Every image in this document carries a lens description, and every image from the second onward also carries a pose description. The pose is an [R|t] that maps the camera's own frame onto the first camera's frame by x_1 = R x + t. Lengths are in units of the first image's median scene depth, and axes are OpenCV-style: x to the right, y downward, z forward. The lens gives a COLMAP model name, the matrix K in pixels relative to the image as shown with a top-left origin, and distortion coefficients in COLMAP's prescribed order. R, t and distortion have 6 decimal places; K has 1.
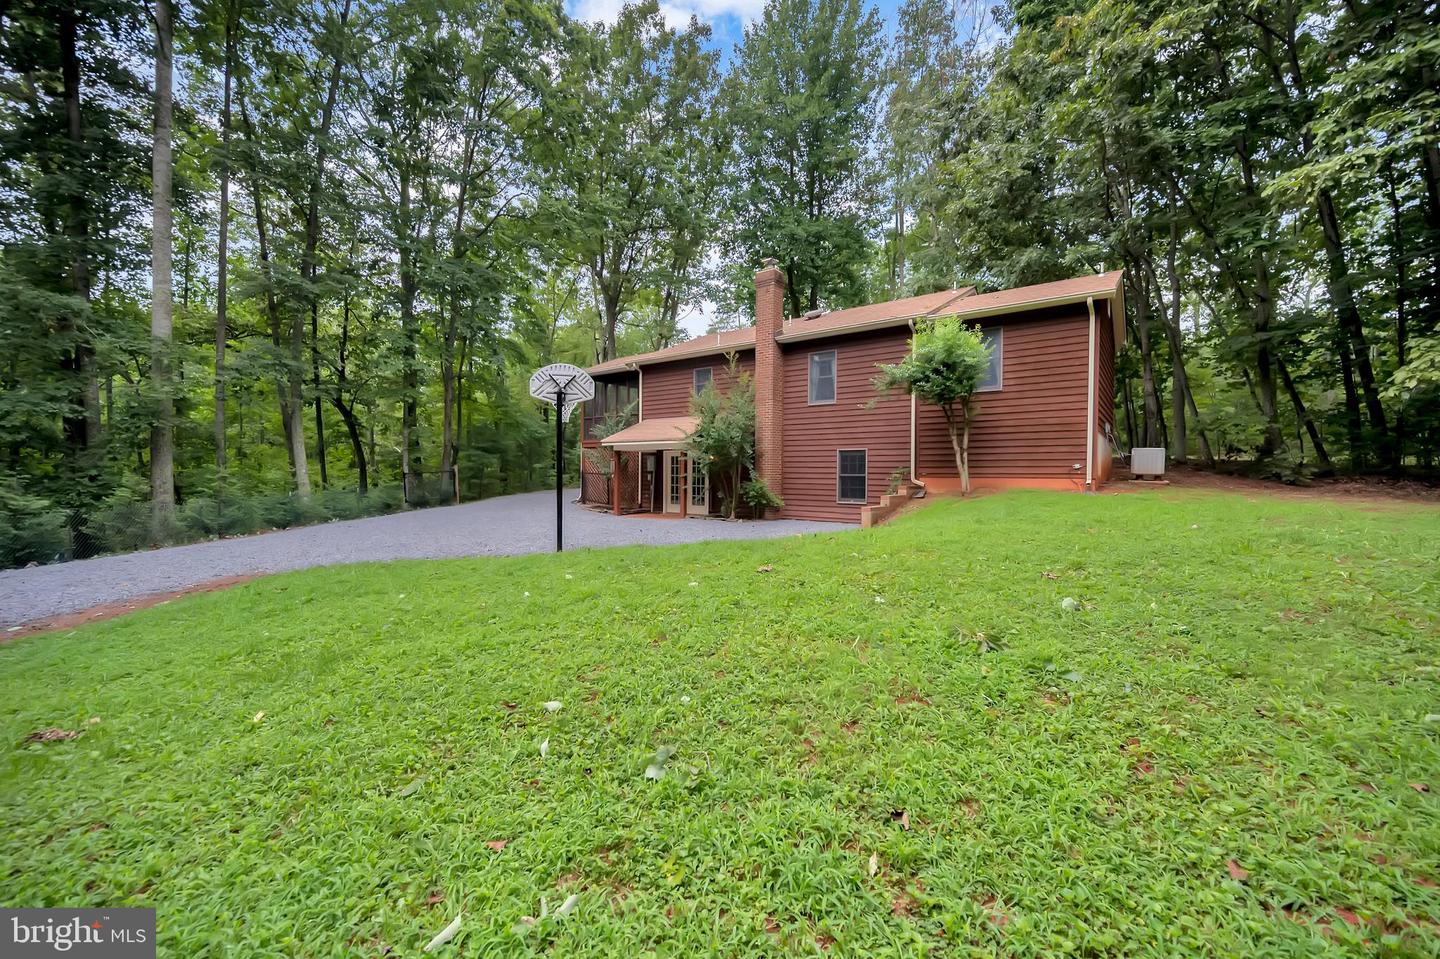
lens RADIAL K [[569.4, 0, 720.0], [0, 569.4, 479.5], [0, 0, 1]] dist [-0.000394, -0.000090]
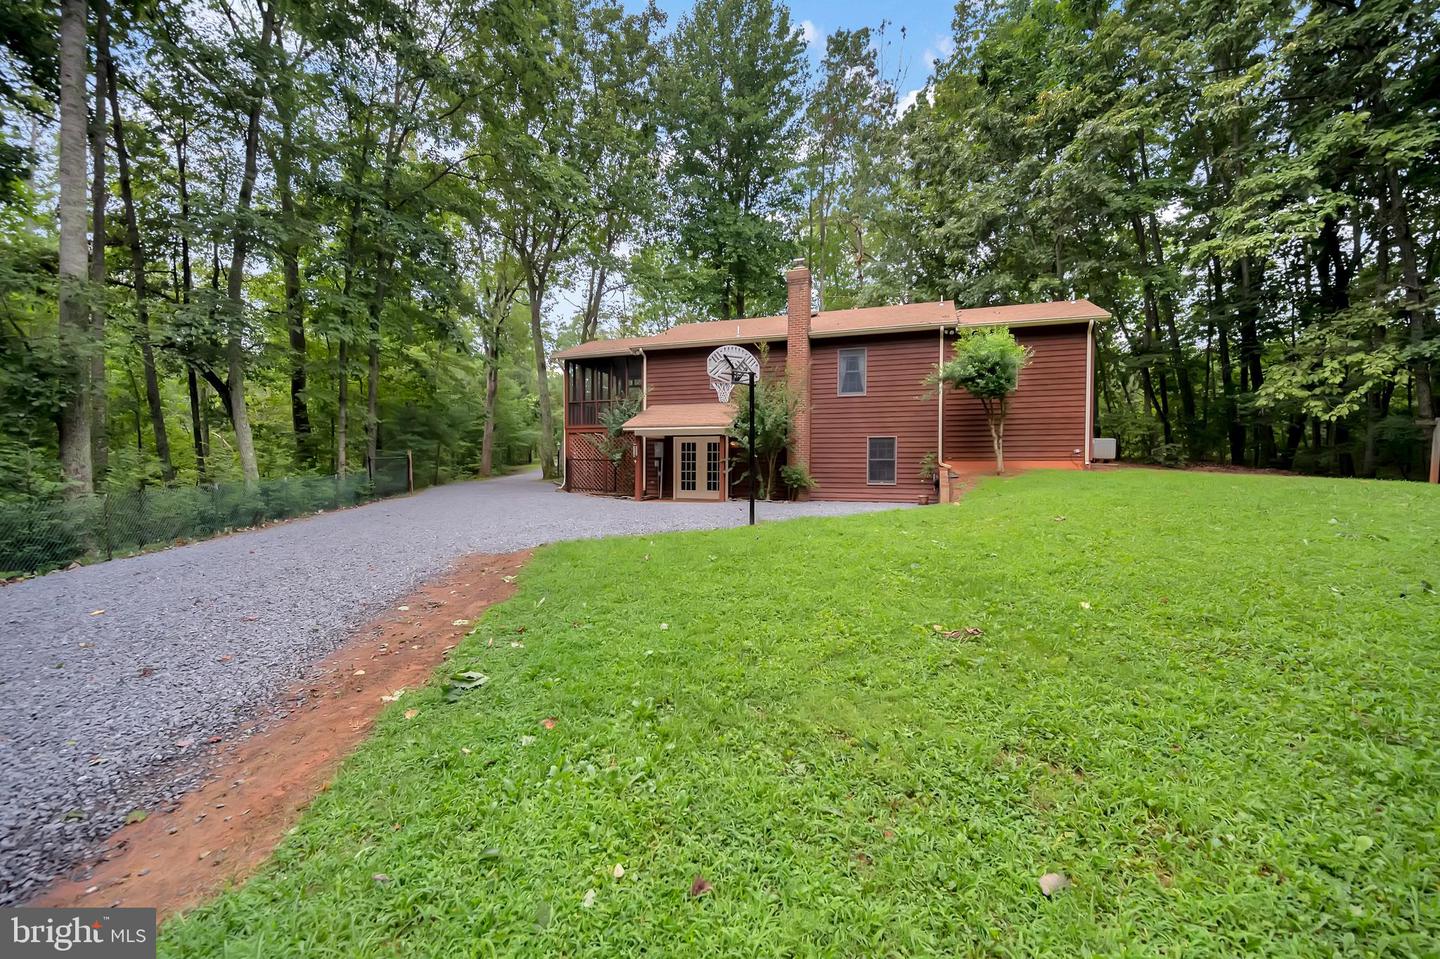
lens RADIAL K [[569.4, 0, 720.0], [0, 569.4, 479.5], [0, 0, 1]] dist [-0.000394, -0.000090]
pose [[0.954349, -0.007732, 0.298593, -0.384620], [0.004412, 0.999921, 0.011792, 0.016205], [-0.298660, -0.009937, 0.954308, 0.016906]]
